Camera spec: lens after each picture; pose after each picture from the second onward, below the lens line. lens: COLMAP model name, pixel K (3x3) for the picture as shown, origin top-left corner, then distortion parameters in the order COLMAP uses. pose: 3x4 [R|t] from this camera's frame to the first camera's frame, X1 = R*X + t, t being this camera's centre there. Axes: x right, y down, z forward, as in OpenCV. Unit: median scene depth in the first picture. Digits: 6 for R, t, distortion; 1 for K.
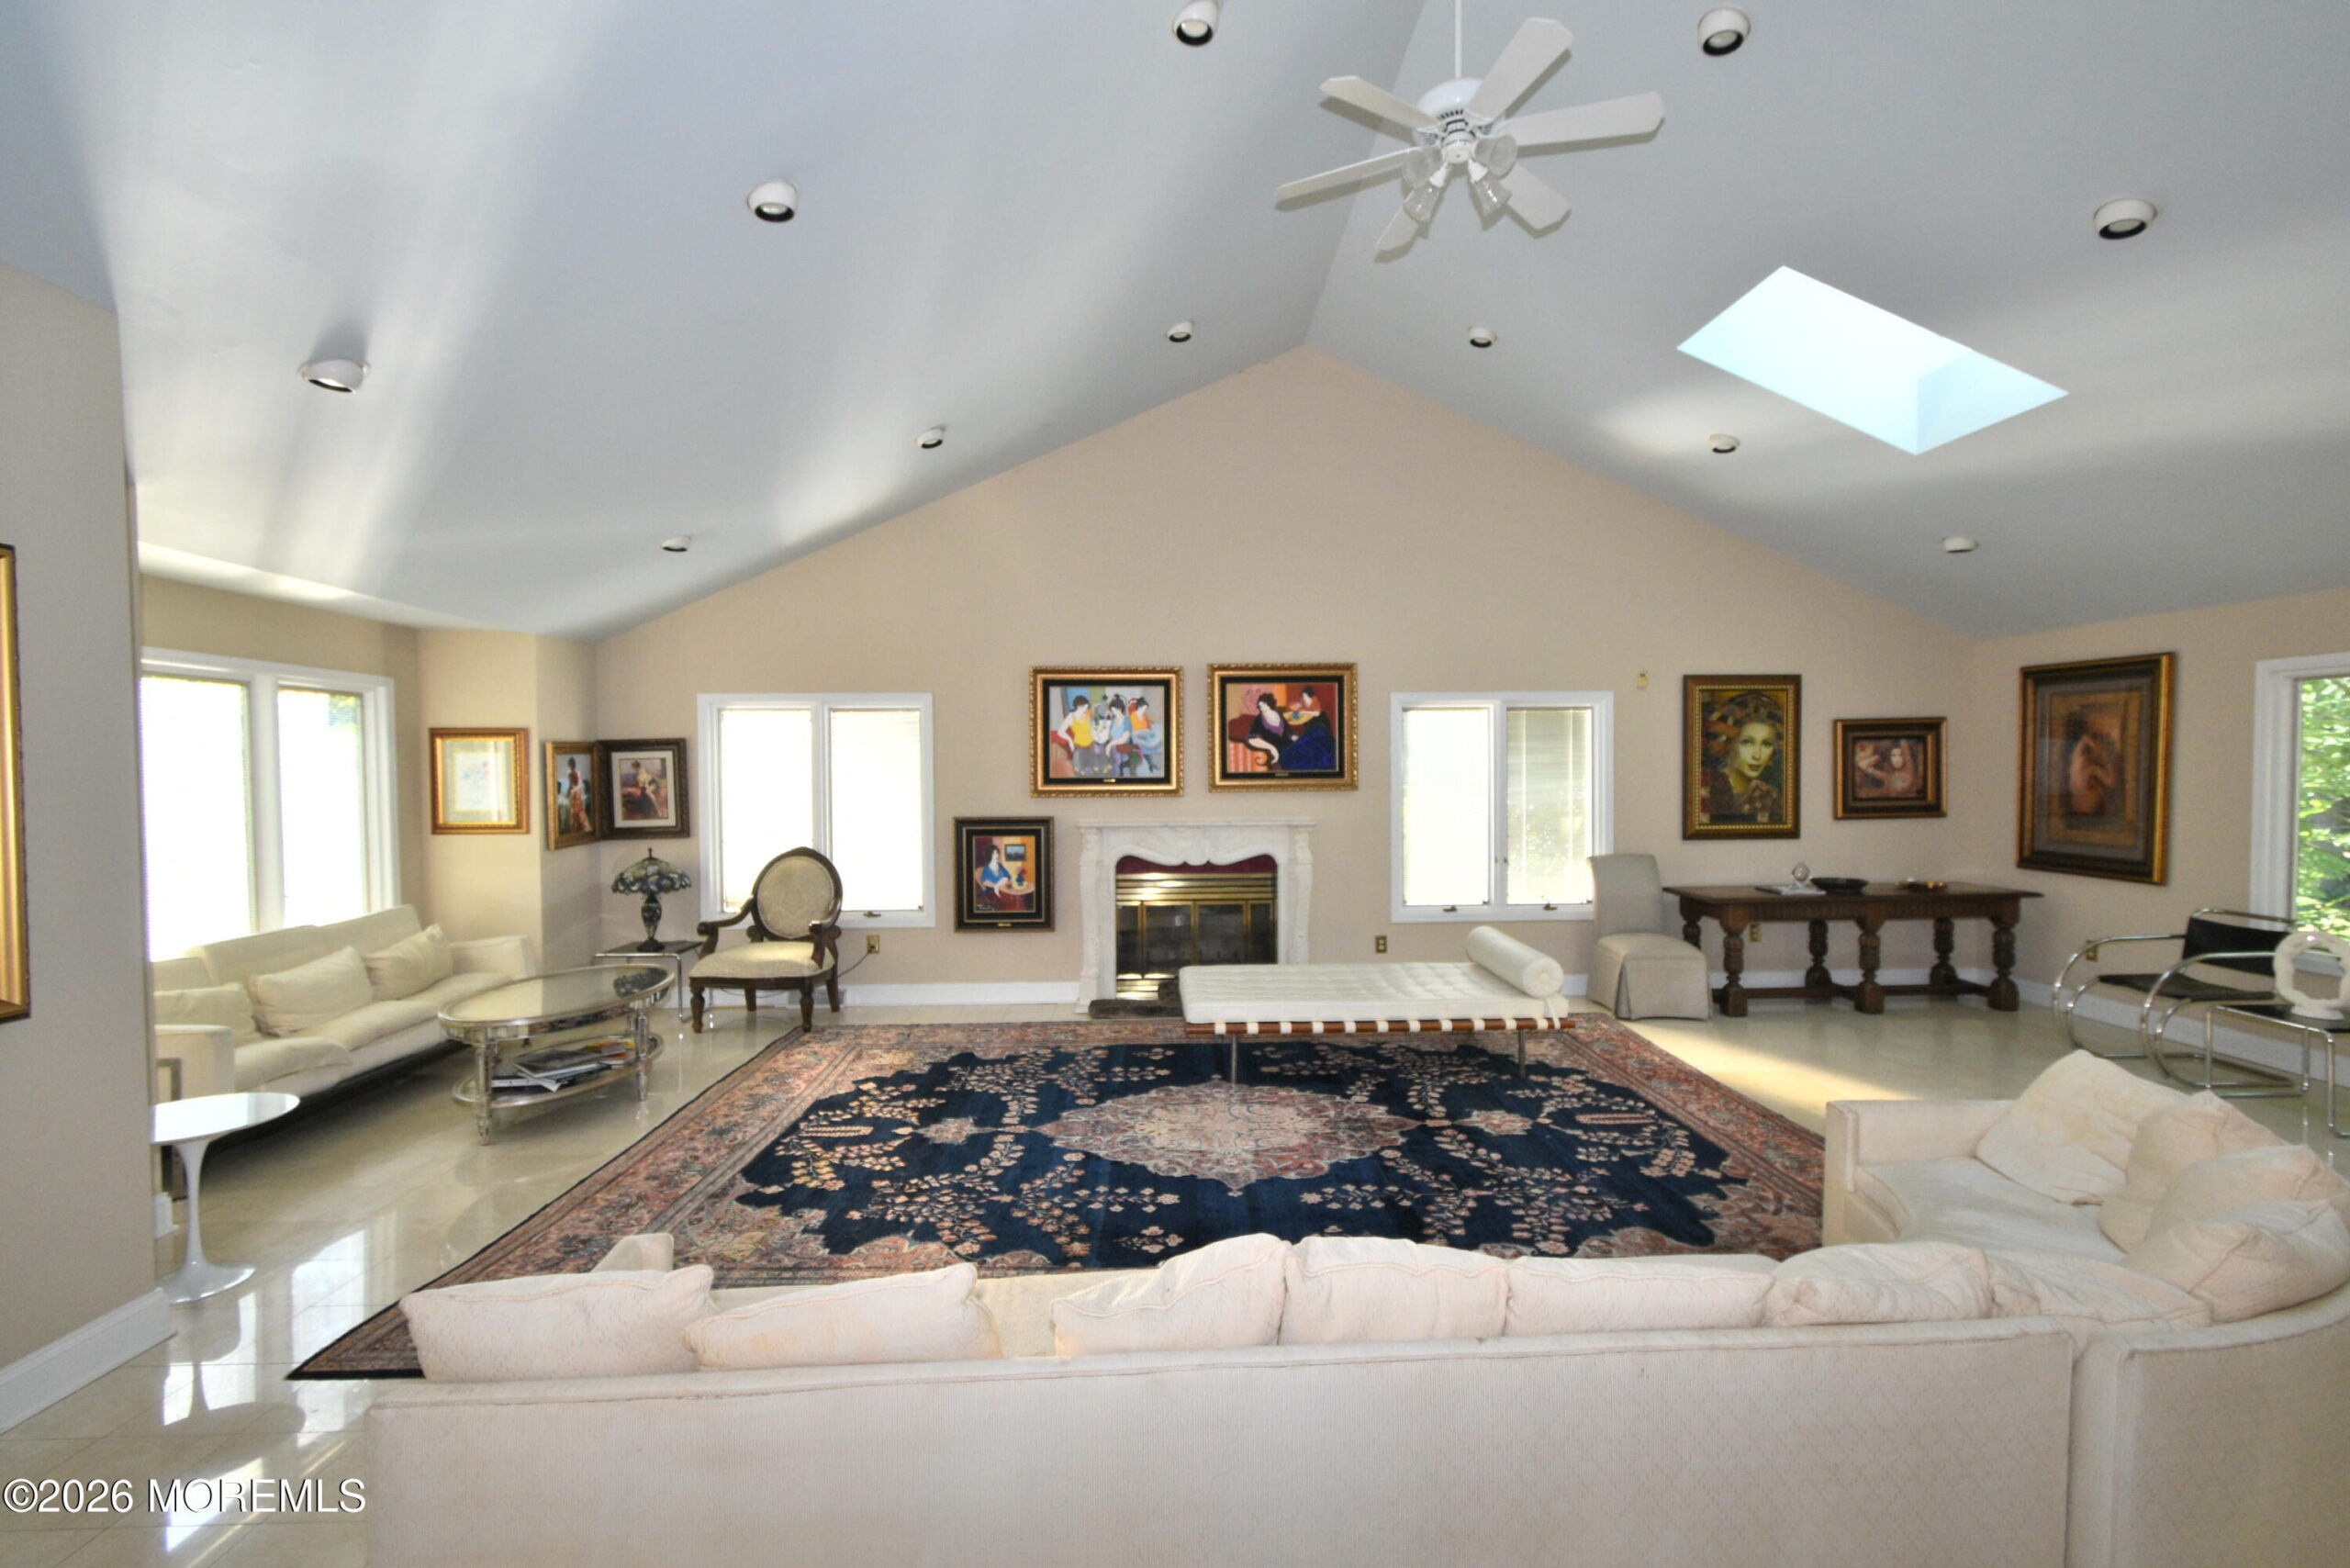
lens RADIAL K [[1041.9, 0, 1188.1], [0, 1041.9, 794.7], [0, 0, 1]] dist [0.001870, -0.000530]
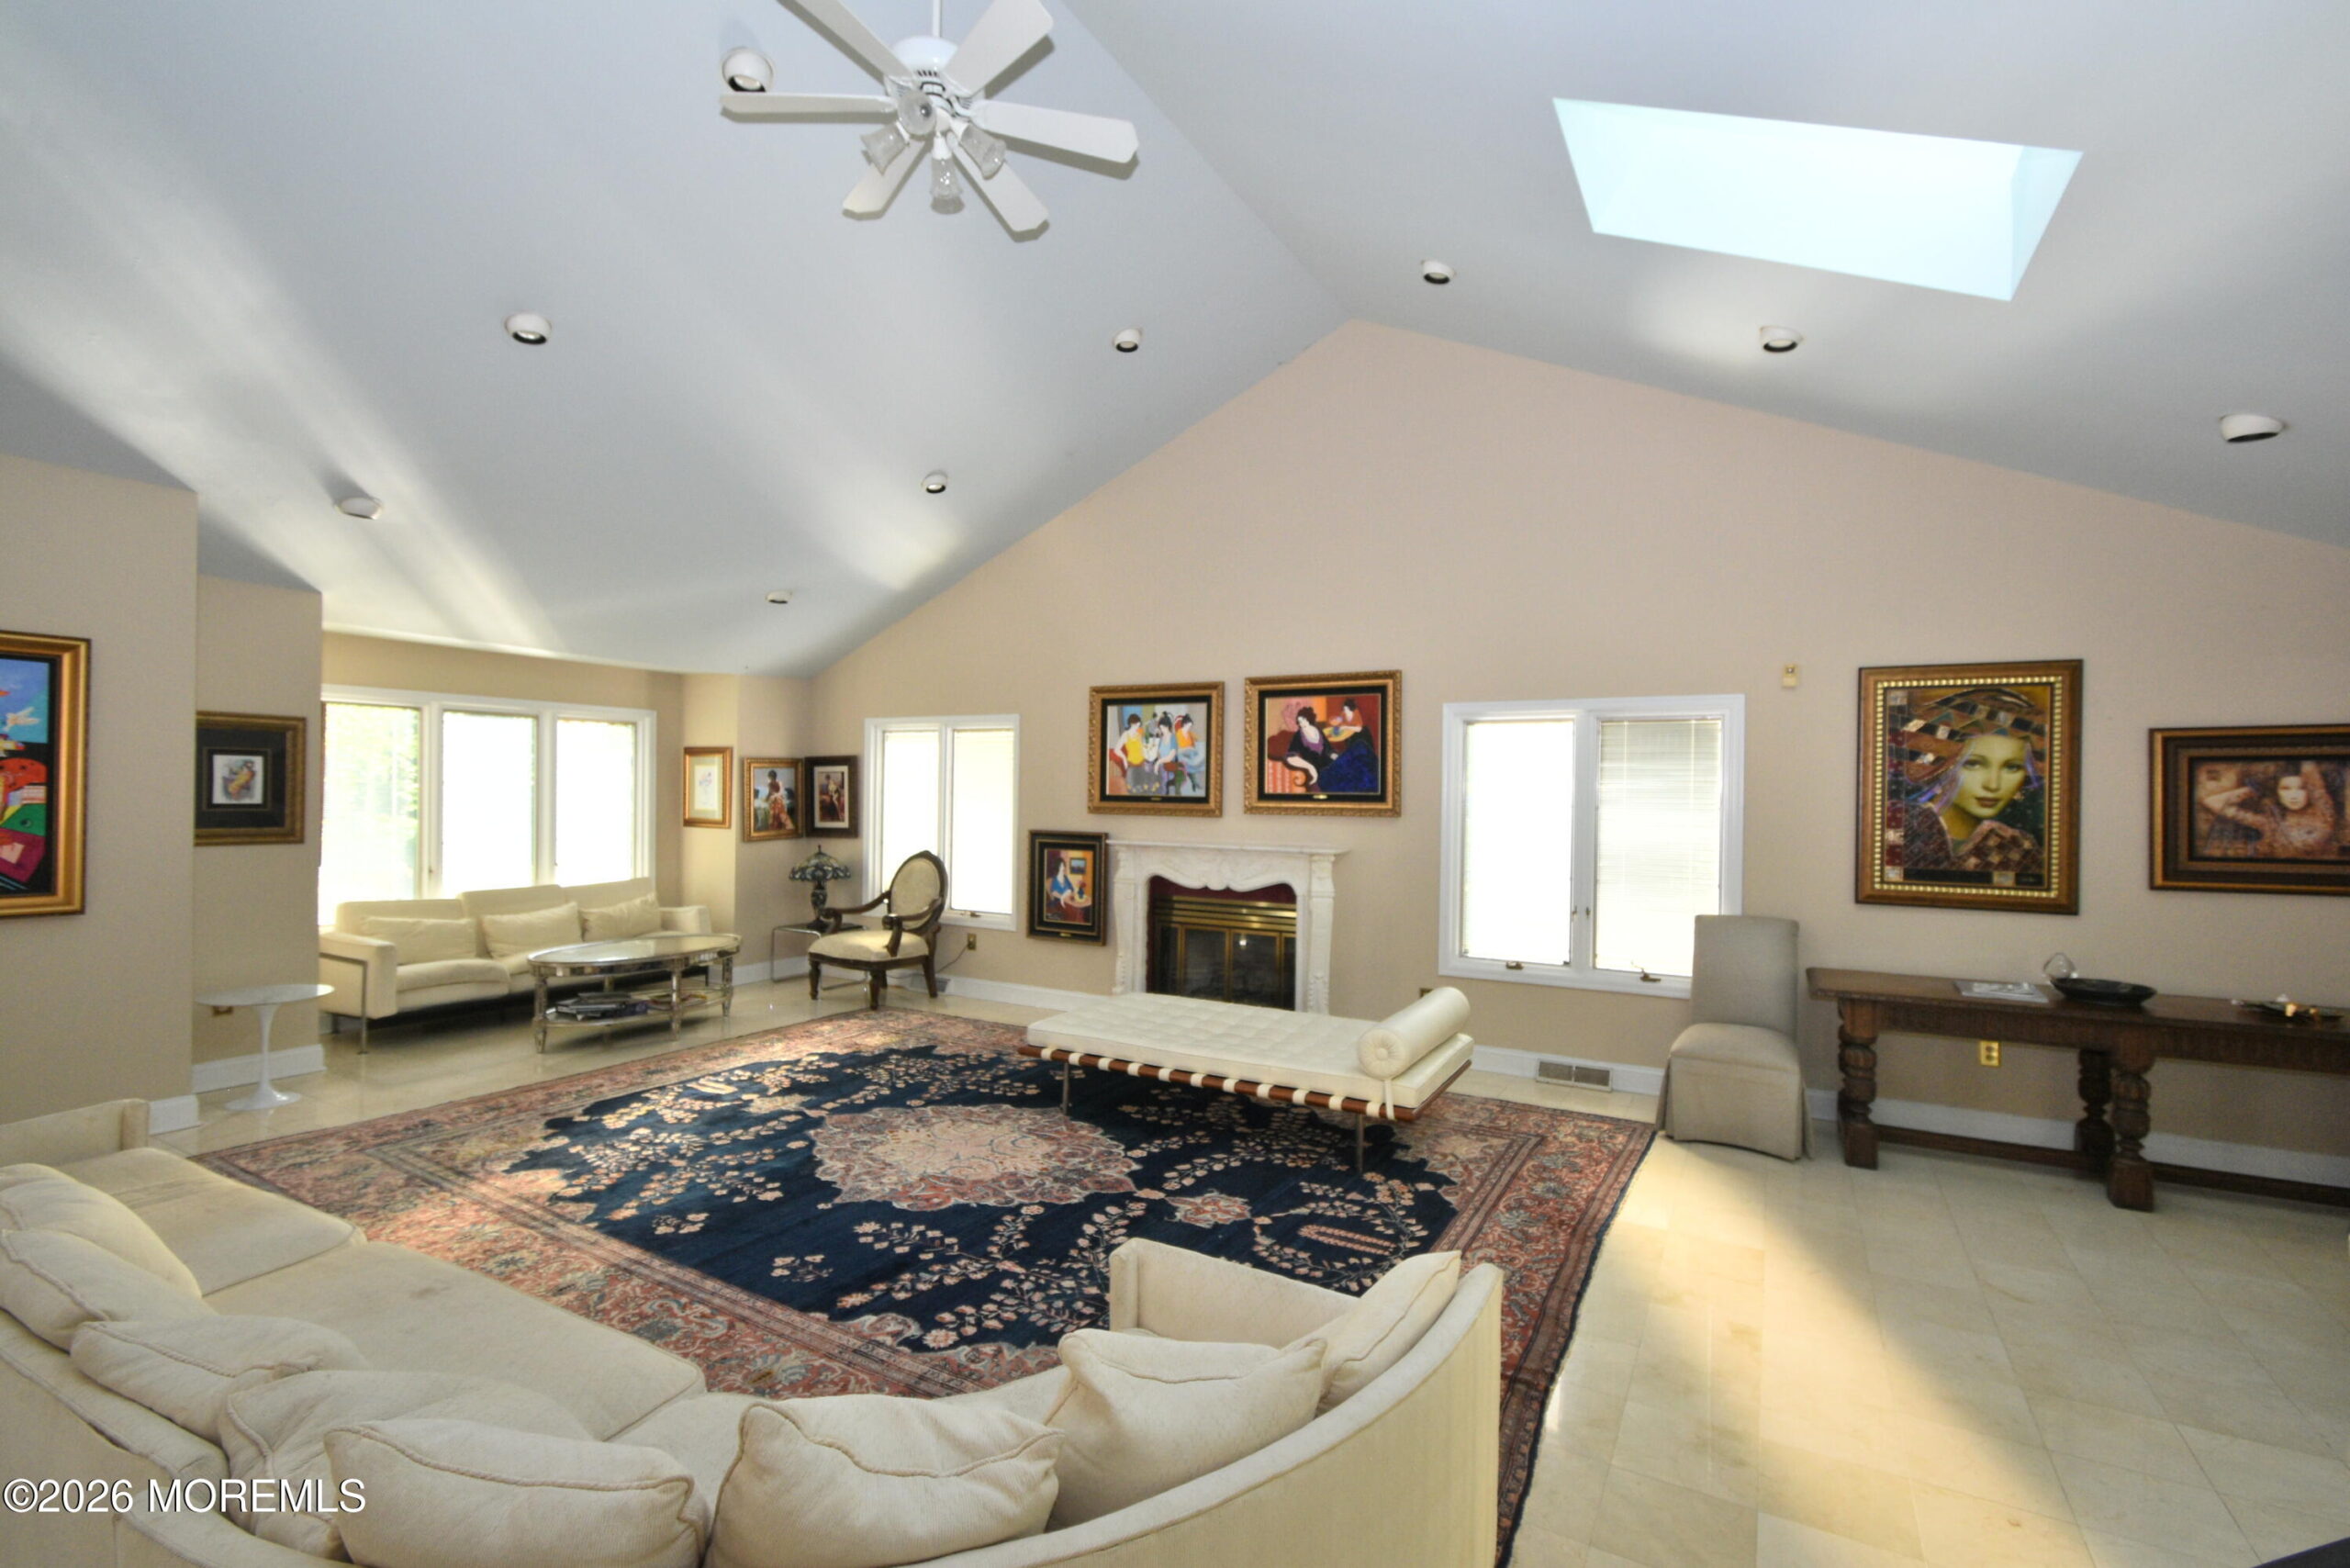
lens RADIAL K [[1041.9, 0, 1188.1], [0, 1041.9, 794.7], [0, 0, 1]] dist [0.001870, -0.000530]
pose [[0.852890, 0.021407, -0.521652, 0.468667], [-0.031814, 0.999433, -0.011002, -0.007591], [0.521120, 0.025980, 0.853088, 0.171262]]
